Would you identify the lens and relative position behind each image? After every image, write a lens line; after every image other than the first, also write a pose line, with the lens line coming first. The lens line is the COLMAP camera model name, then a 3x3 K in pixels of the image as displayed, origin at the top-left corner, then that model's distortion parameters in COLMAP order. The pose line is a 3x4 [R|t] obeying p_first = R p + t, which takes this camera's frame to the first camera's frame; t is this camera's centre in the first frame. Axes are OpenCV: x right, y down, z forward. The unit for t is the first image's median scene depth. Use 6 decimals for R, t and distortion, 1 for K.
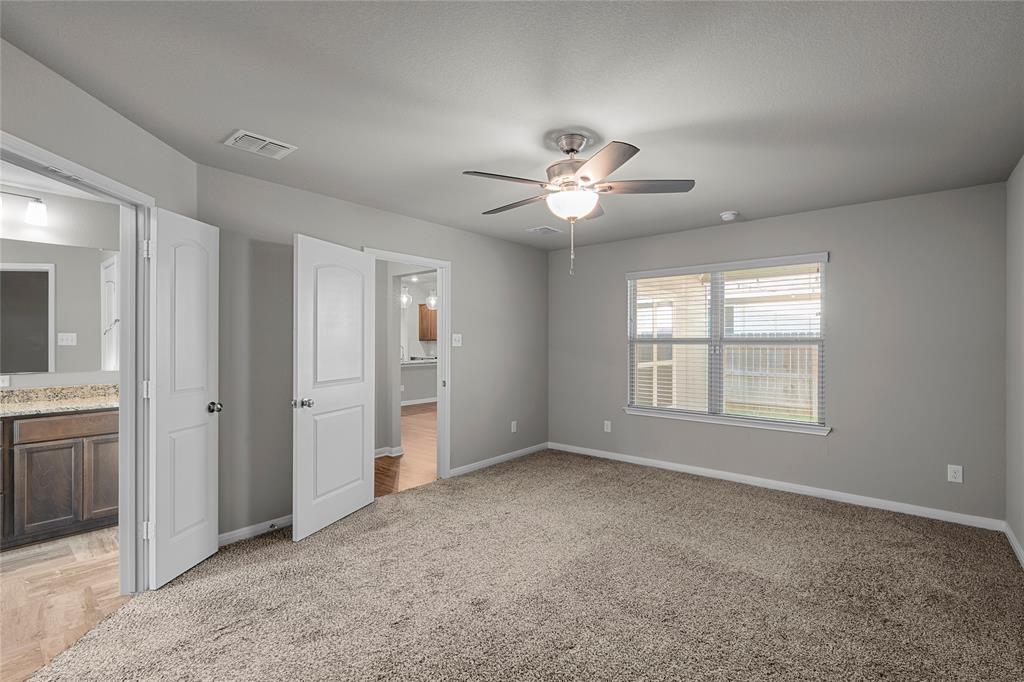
lens RADIAL K [[445.3, 0, 512.1], [0, 445.3, 342.2], [0, 0, 1]] dist [-0.002426, -0.000193]
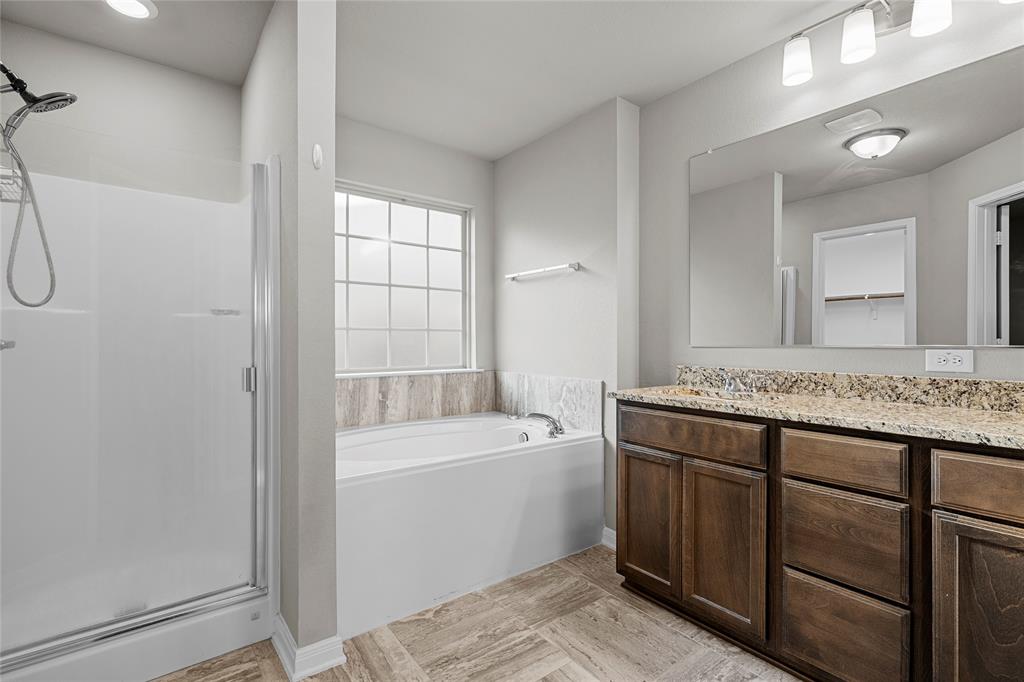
lens RADIAL K [[487.9, 0, 511.0], [0, 487.9, 342.9], [0, 0, 1]] dist [0.002441, 0.000283]
pose [[-0.205829, 0.003504, -0.978582, -0.576129], [0.000321, 0.999994, 0.003513, 0.072634], [0.978588, 0.000409, -0.205829, 0.690553]]
